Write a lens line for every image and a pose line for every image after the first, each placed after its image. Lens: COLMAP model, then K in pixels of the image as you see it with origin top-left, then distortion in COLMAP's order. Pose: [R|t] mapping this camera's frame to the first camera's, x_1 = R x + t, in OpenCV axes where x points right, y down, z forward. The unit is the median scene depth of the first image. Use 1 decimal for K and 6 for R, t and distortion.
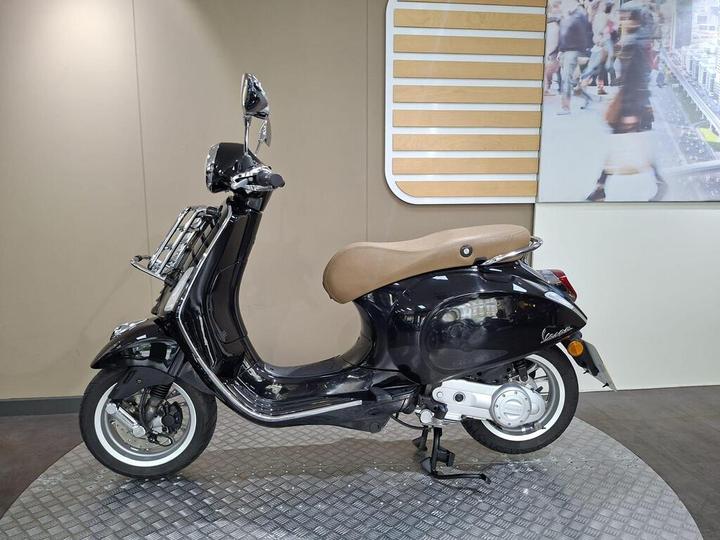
lens RADIAL K [[511.8, 0, 344.2], [0, 511.8, 272.1], [0, 0, 1]] dist [0.017815, -0.029848]
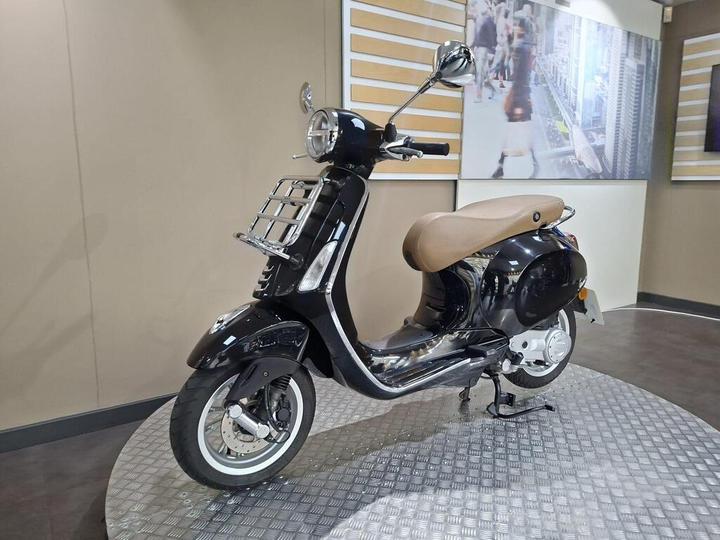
lens RADIAL K [[511.8, 0, 355.0], [0, 511.8, 273.7], [0, 0, 1]] dist [0.017815, -0.029848]
pose [[0.886947, -0.073971, 0.455909, -0.375630], [0.057264, 0.997087, 0.050373, 0.004090], [-0.458308, -0.018571, 0.888600, 0.093040]]
